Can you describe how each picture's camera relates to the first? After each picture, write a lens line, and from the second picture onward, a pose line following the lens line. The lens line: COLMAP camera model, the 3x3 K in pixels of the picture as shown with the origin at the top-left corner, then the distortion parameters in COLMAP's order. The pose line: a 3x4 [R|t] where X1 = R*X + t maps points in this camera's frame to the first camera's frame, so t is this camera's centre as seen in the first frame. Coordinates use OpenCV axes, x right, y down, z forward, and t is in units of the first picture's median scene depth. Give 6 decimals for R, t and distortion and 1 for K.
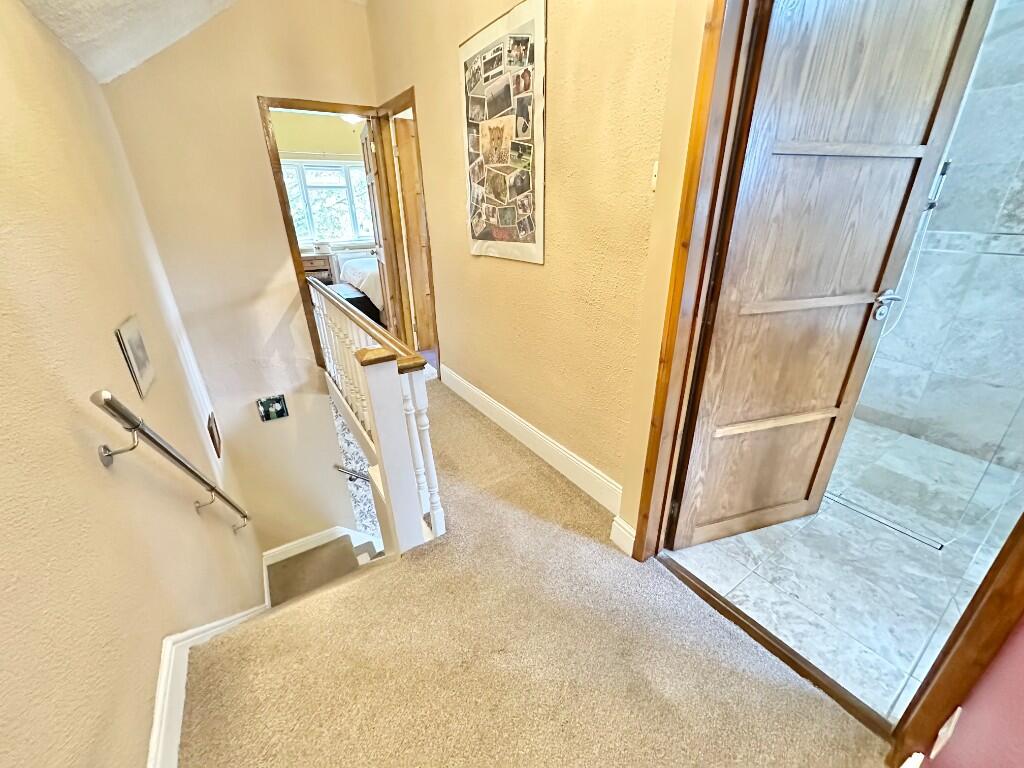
lens RADIAL K [[409.4, 0, 512.2], [0, 409.4, 382.9], [0, 0, 1]] dist [-0.003139, 0.000011]
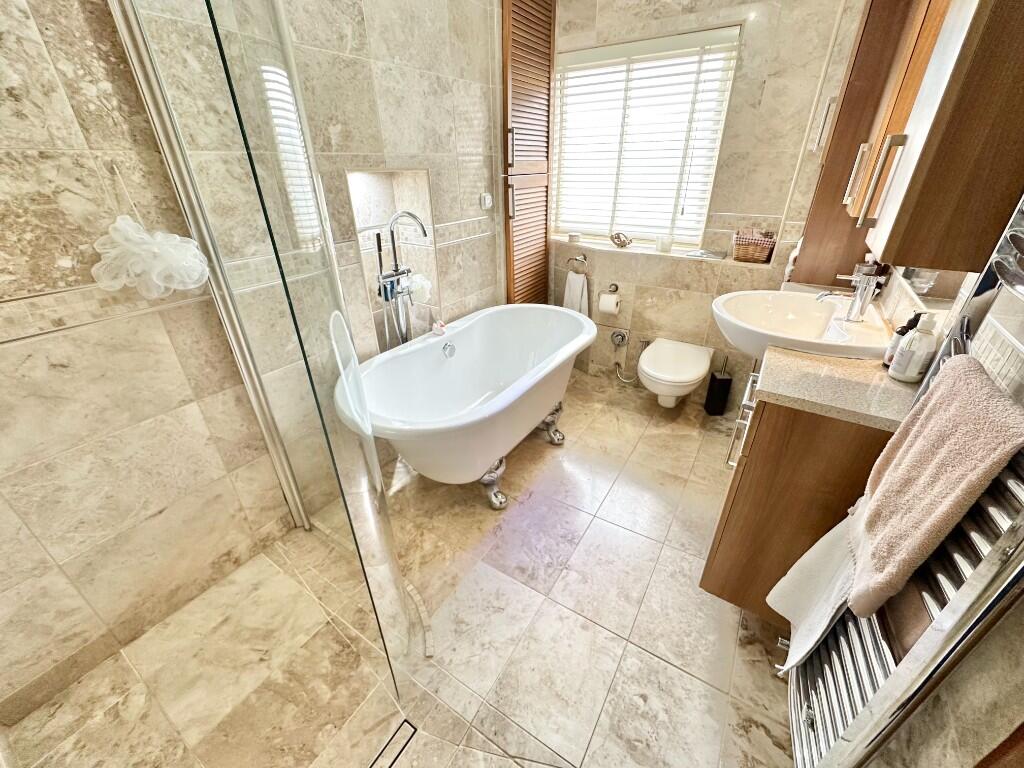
lens RADIAL K [[409.4, 0, 509.3], [0, 409.4, 382.6], [0, 0, 1]] dist [-0.003139, 0.000011]
pose [[-0.395662, -0.415787, 0.818885, 0.522899], [0.377925, 0.738941, 0.557798, -0.294154], [-0.837033, 0.530177, -0.135234, 0.511586]]
